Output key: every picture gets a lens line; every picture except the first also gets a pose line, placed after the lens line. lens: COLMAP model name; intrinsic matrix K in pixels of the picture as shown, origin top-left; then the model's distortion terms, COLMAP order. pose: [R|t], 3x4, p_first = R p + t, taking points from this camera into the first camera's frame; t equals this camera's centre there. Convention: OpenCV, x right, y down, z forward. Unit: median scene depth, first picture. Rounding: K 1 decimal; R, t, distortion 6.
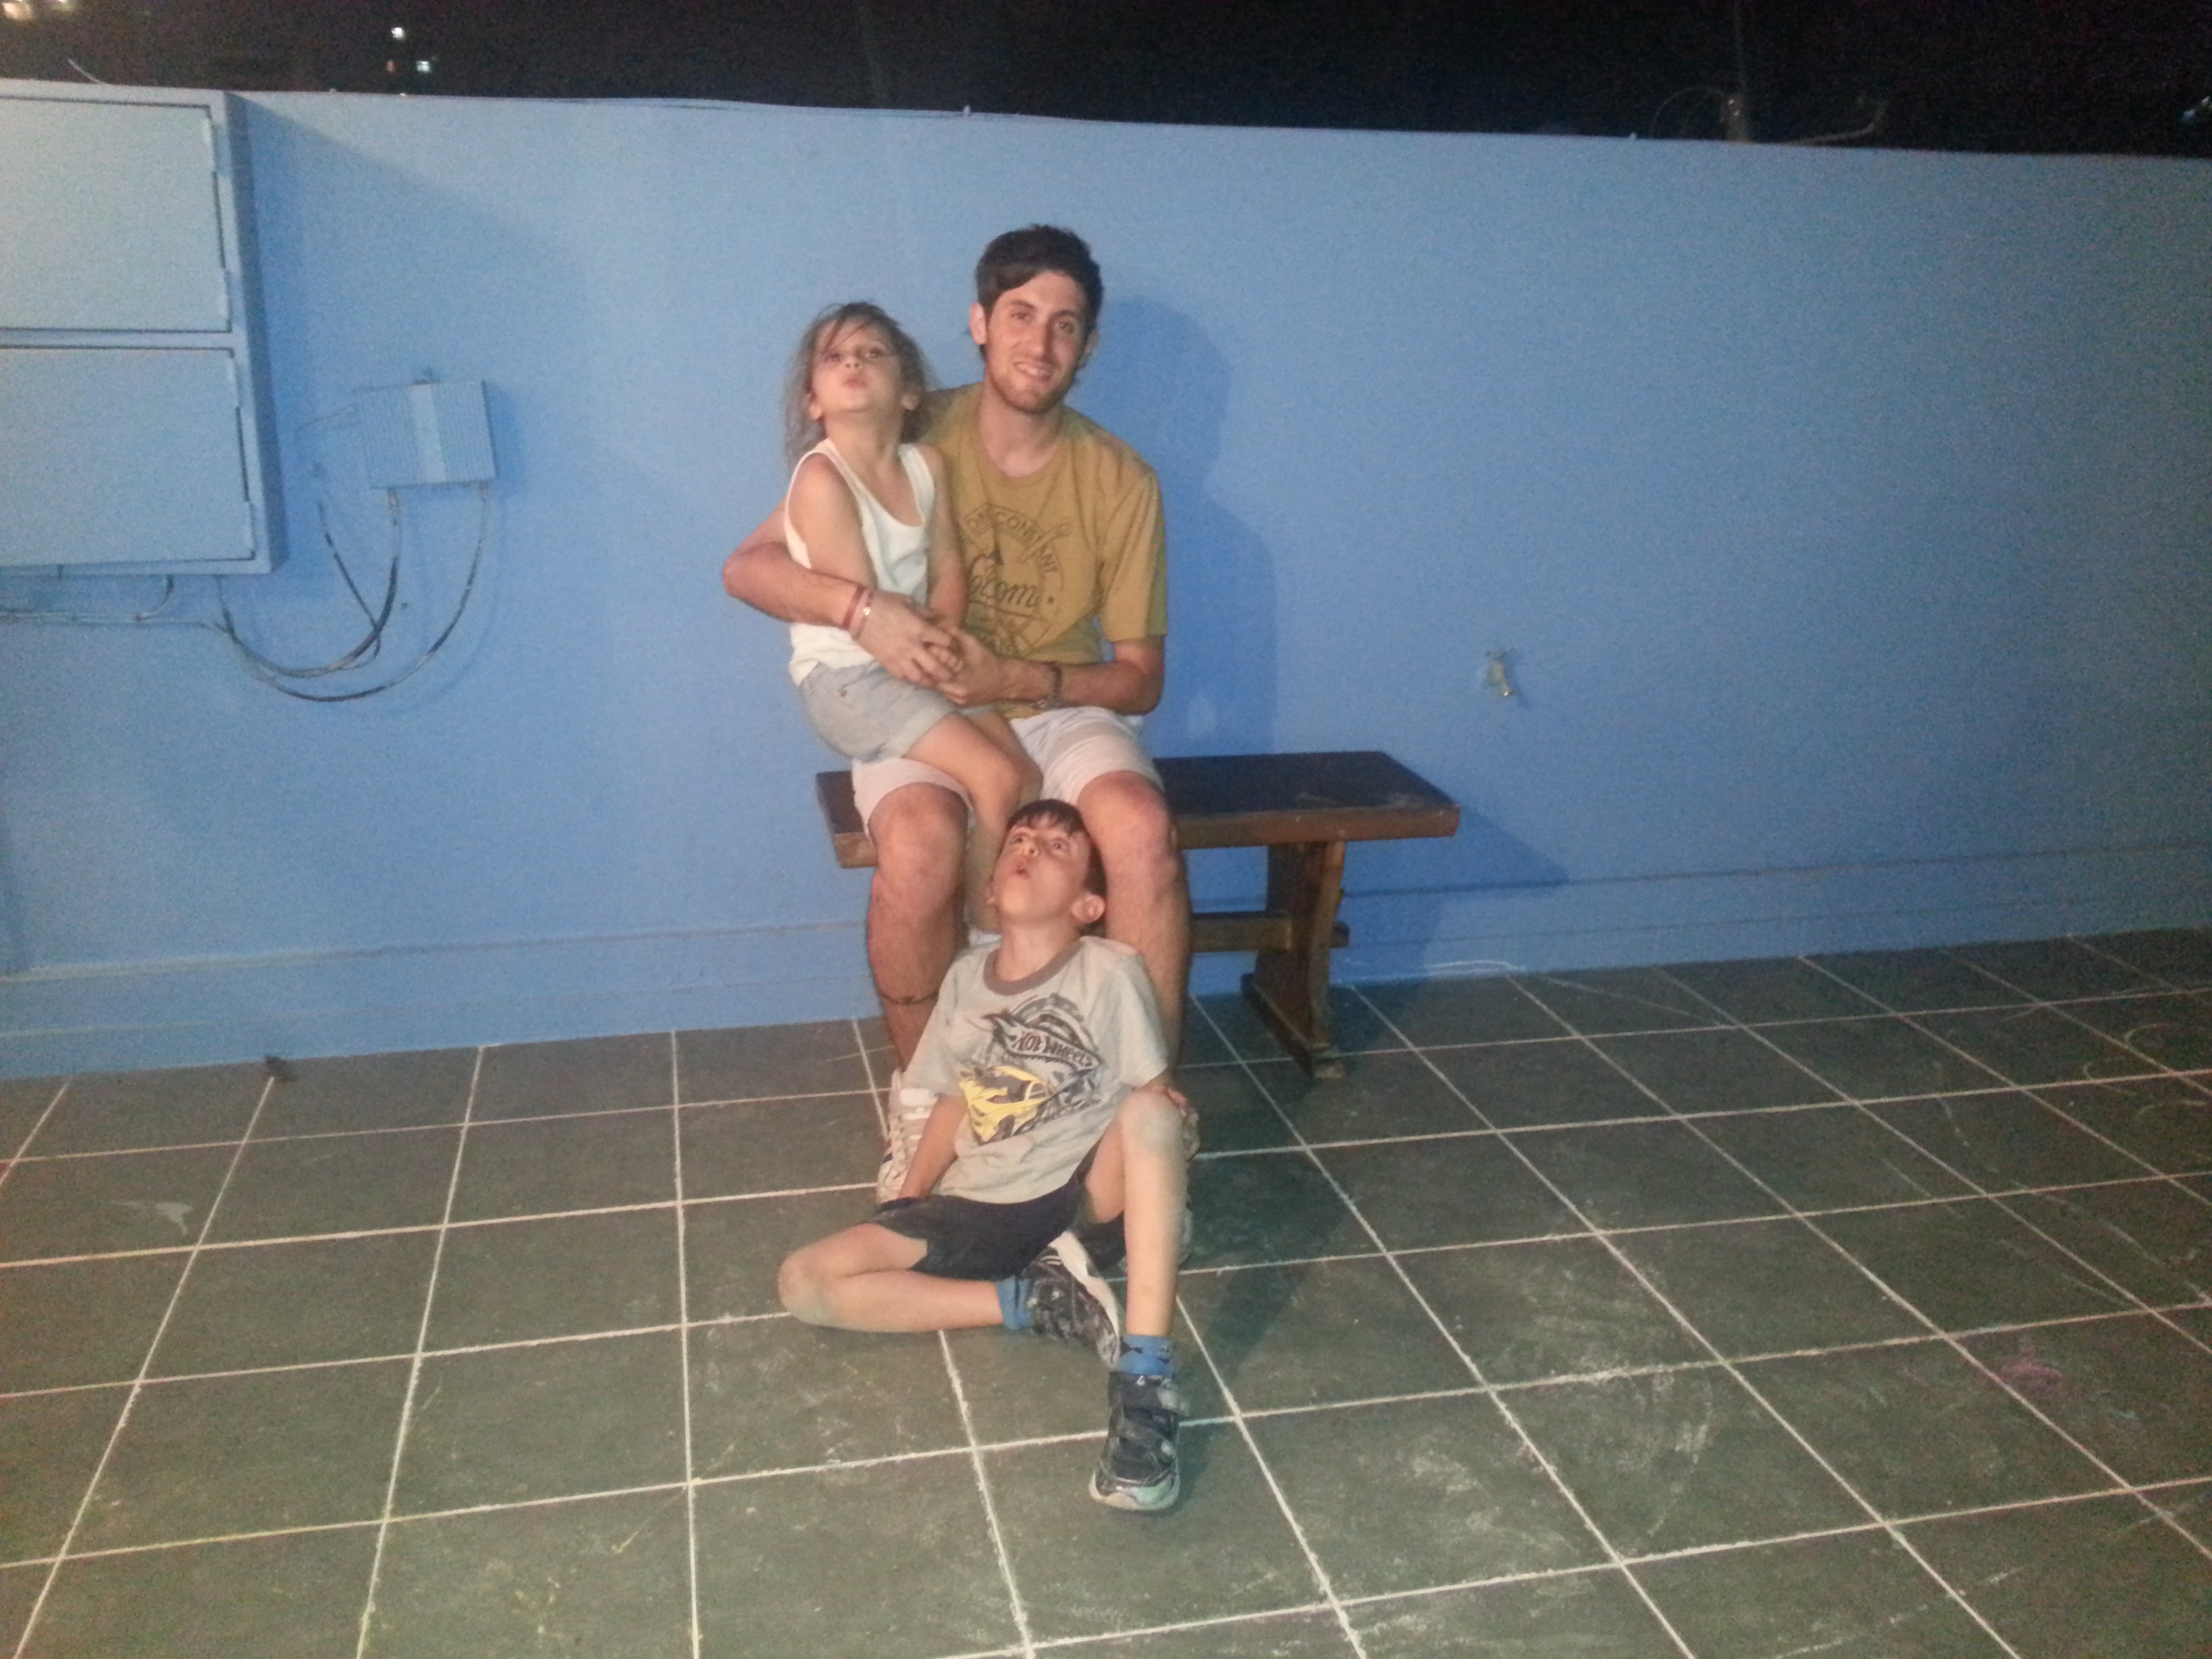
lens RADIAL K [[1817.4, 0, 1106.0], [0, 1817.4, 829.5], [0, 0, 1]] dist [0.107790, -0.193791]
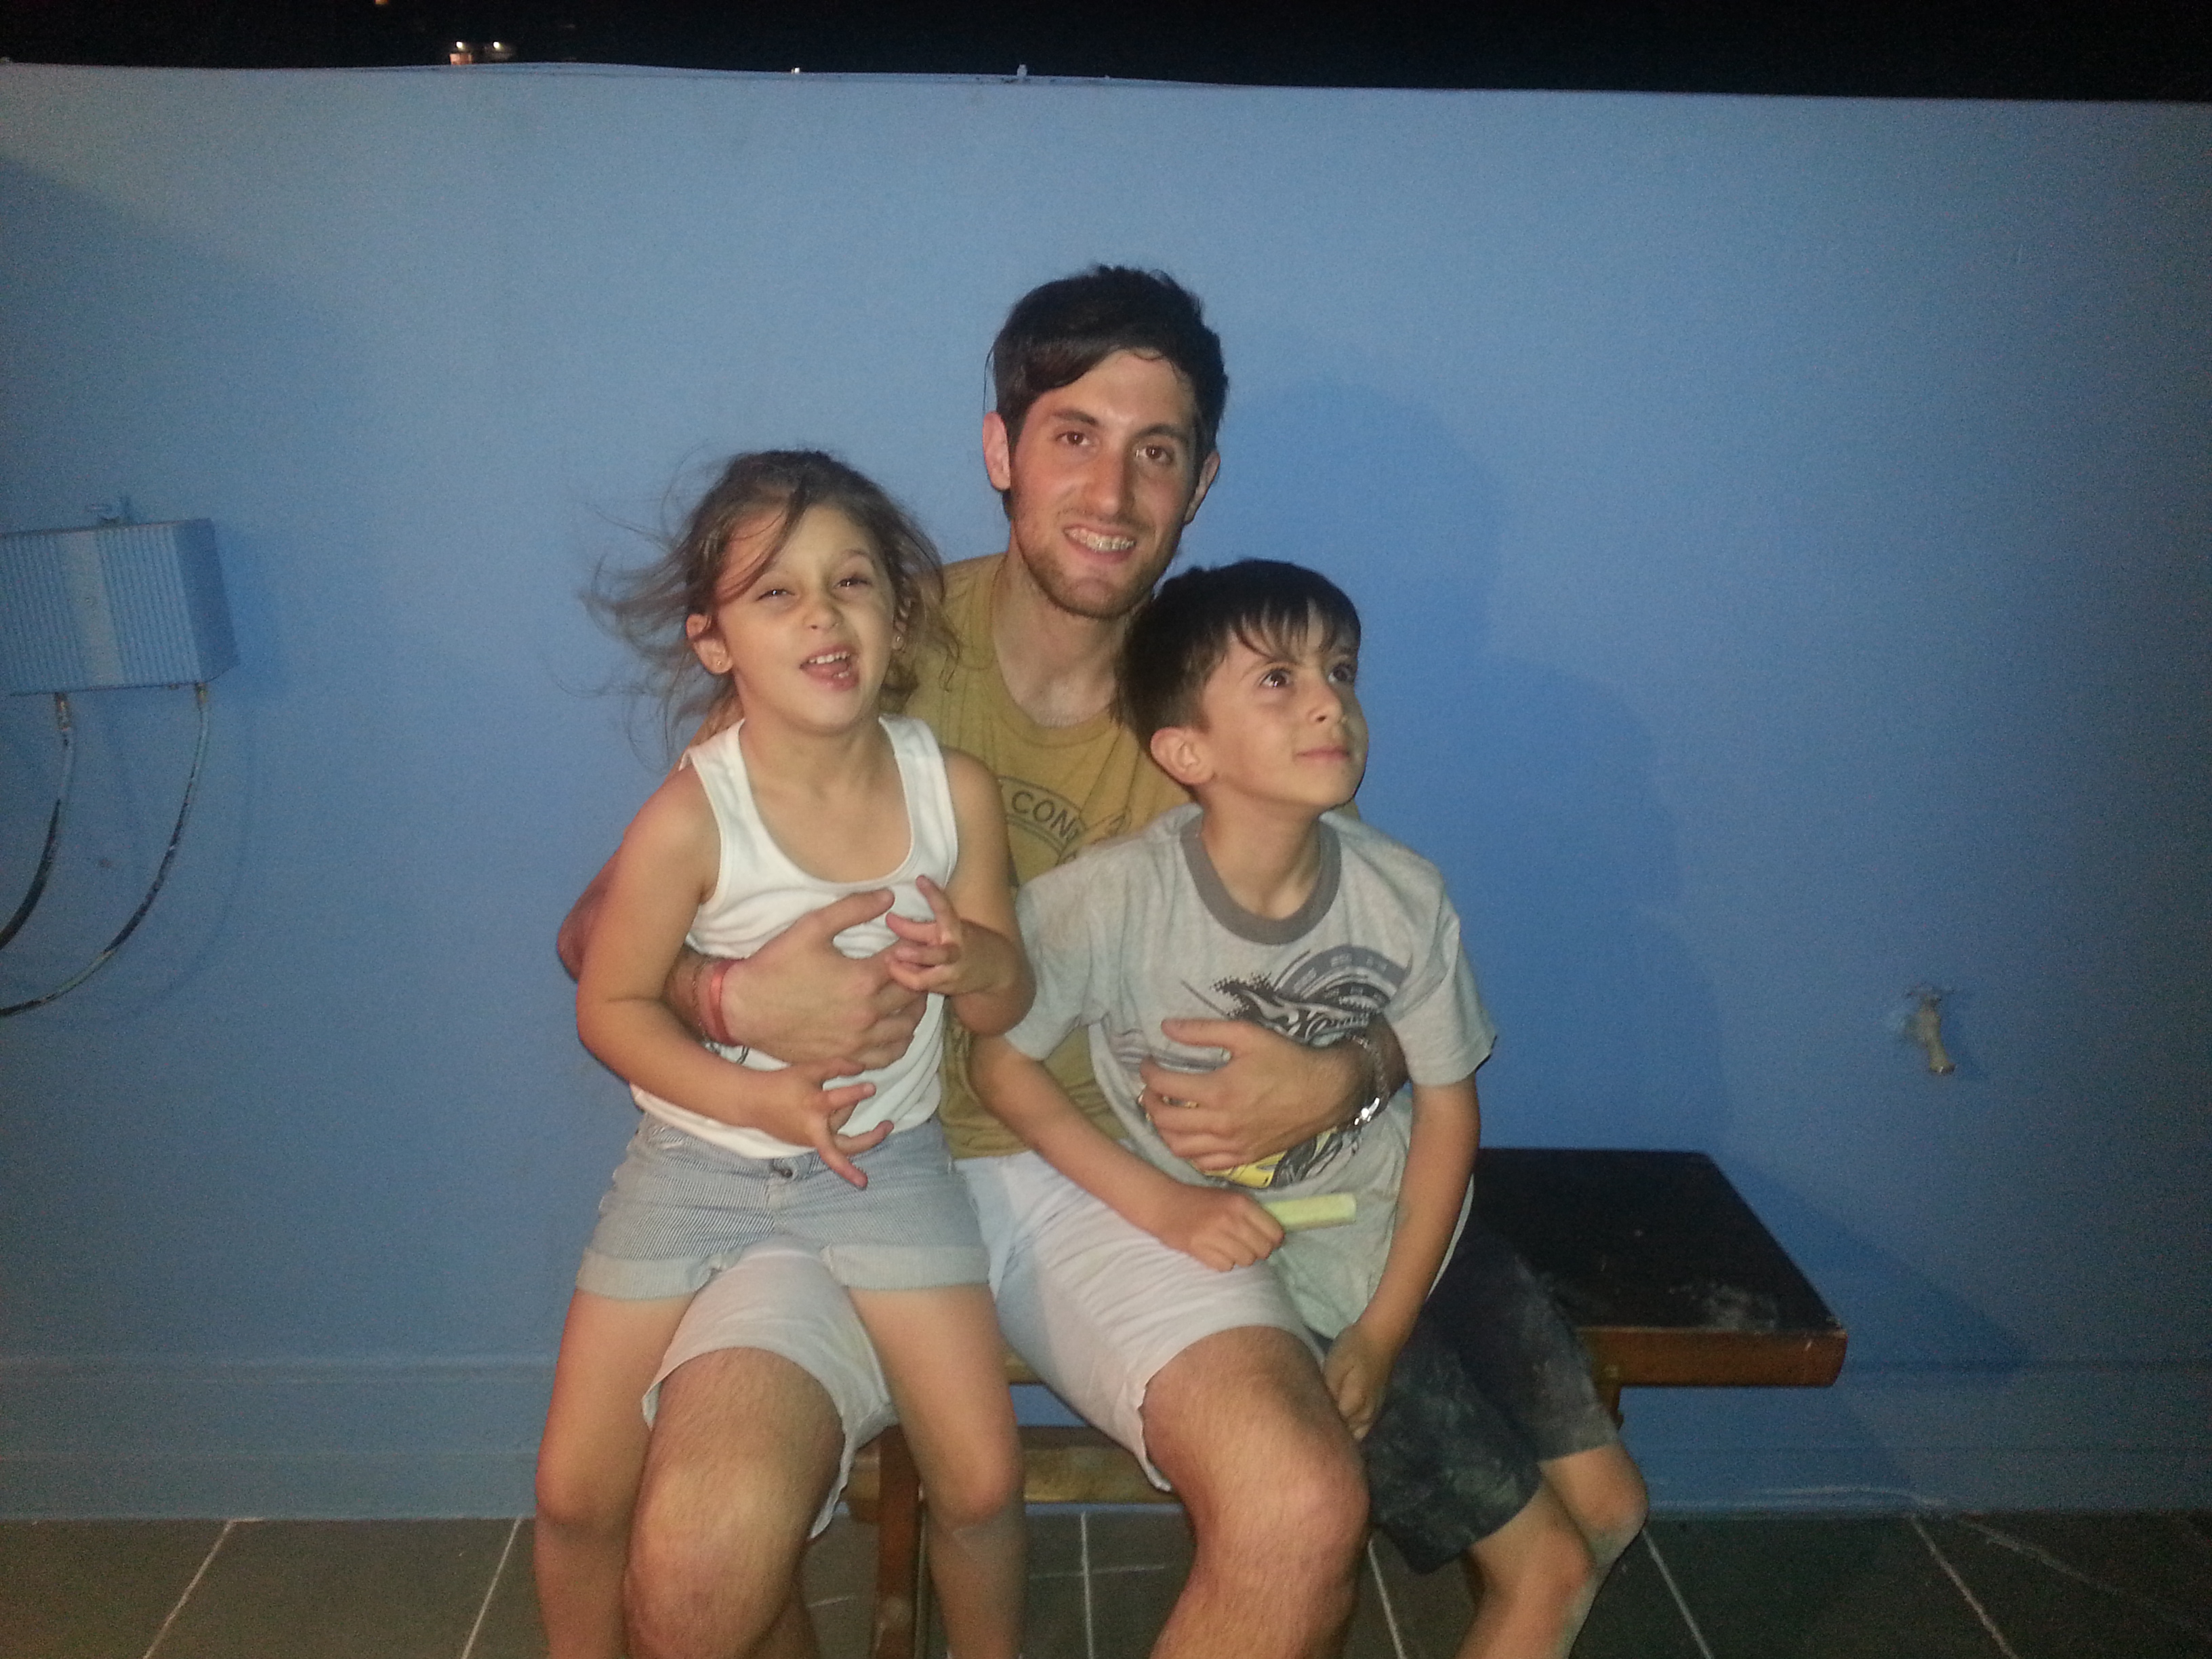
lens RADIAL K [[1818.9, 0, 1092.2], [0, 1818.9, 817.7], [0, 0, 1]] dist [0.116338, -0.214356]
pose [[0.980009, 0.051950, -0.192050, 0.077720], [-0.054873, 0.998444, -0.009929, -0.153248], [0.191235, 0.020269, 0.981335, 0.447502]]
